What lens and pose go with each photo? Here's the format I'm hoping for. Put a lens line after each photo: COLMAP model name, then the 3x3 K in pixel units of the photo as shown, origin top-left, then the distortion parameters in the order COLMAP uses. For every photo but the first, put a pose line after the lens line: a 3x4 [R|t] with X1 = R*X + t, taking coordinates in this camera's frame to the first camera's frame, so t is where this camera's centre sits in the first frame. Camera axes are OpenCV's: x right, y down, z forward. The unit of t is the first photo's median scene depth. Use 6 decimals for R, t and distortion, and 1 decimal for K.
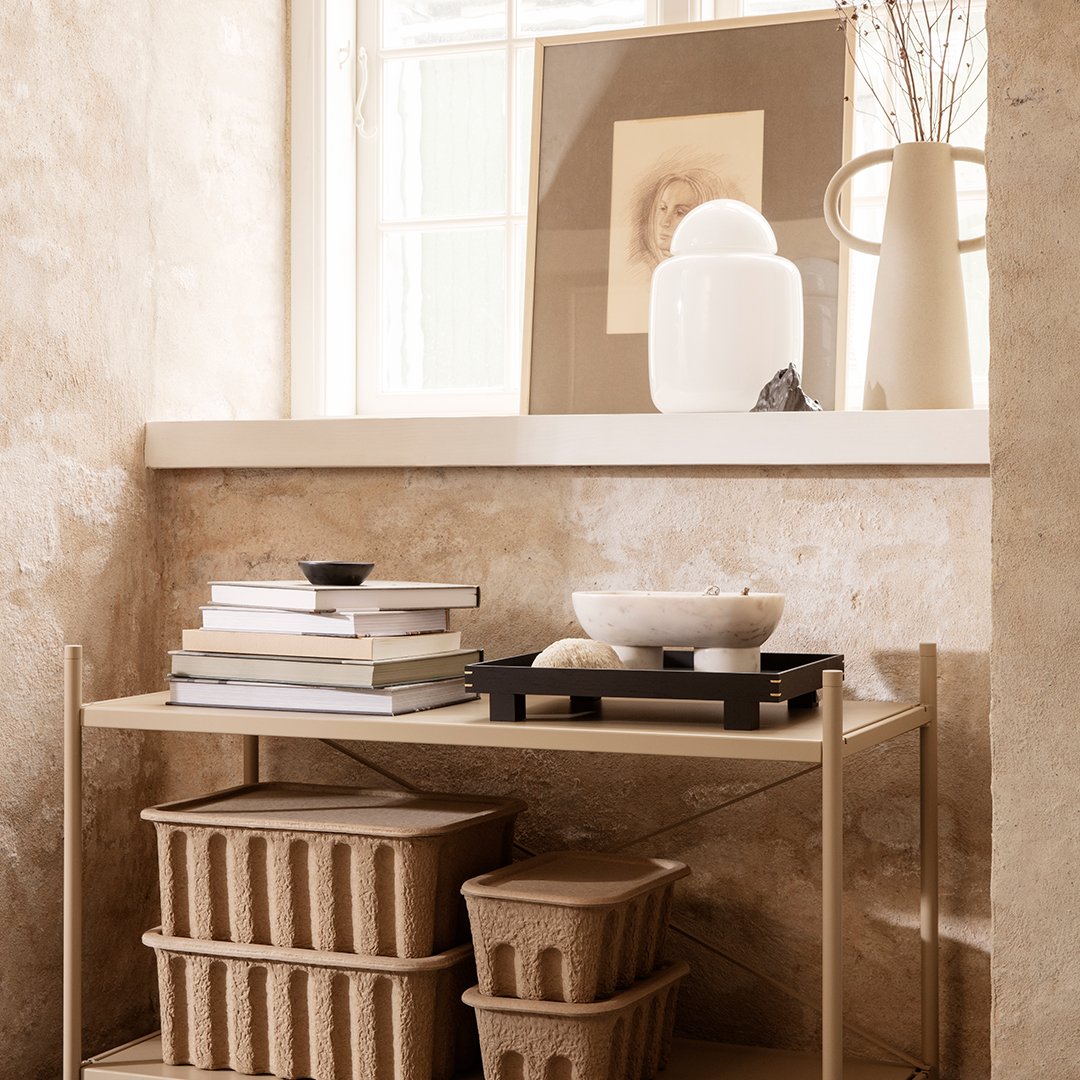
lens RADIAL K [[2168.9, 0, 540.0], [0, 2168.9, 540.0], [0, 0, 1]] dist [0.054715, 0.466591]
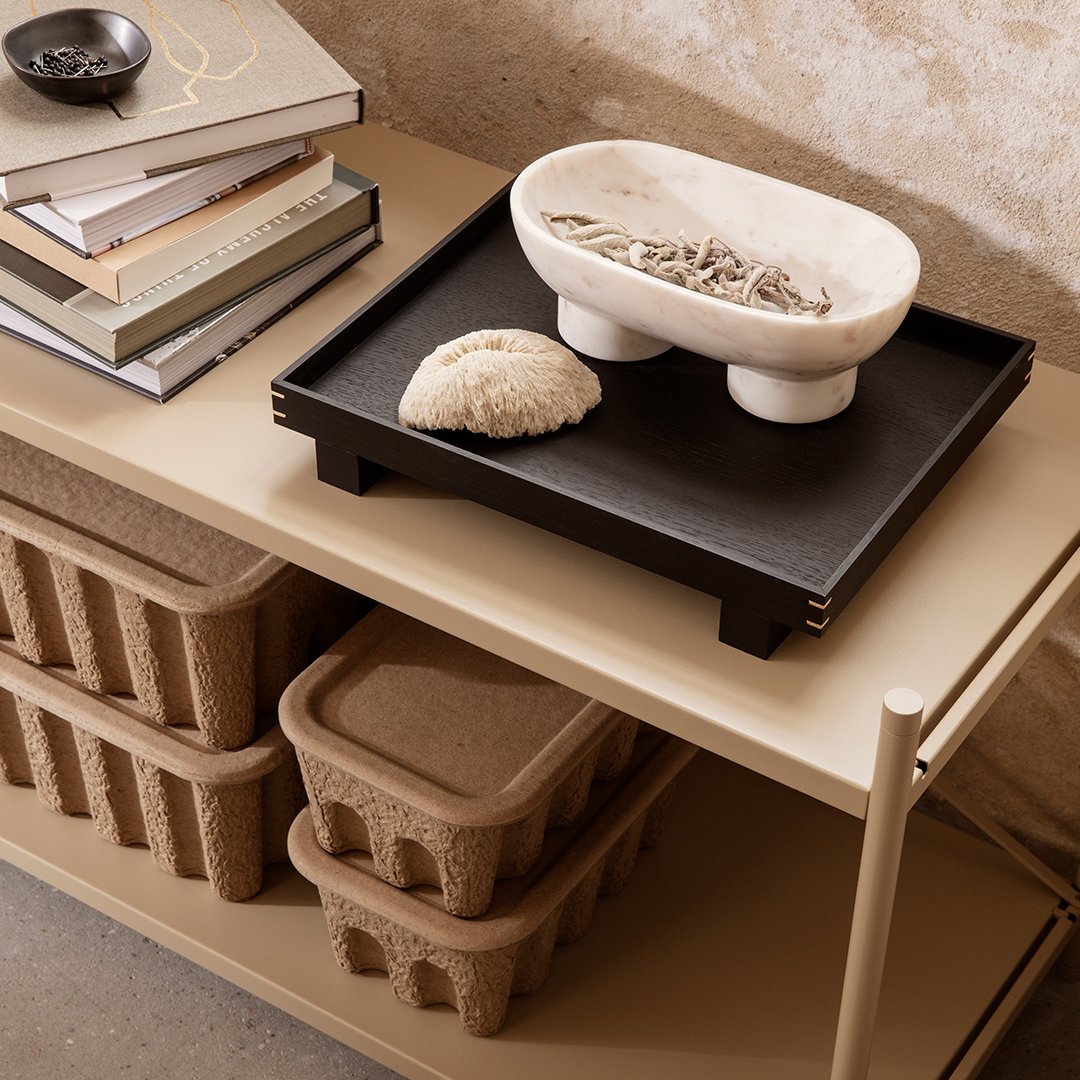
lens RADIAL K [[2557.8, 0, 540.0], [0, 2557.8, 540.0], [0, 0, 1]] dist [0.061878, 0.546194]
pose [[0.985727, 0.121221, -0.116826, 0.097975], [-0.022865, 0.783898, 0.620468, -0.274161], [0.166794, -0.608941, 0.775481, 0.468313]]
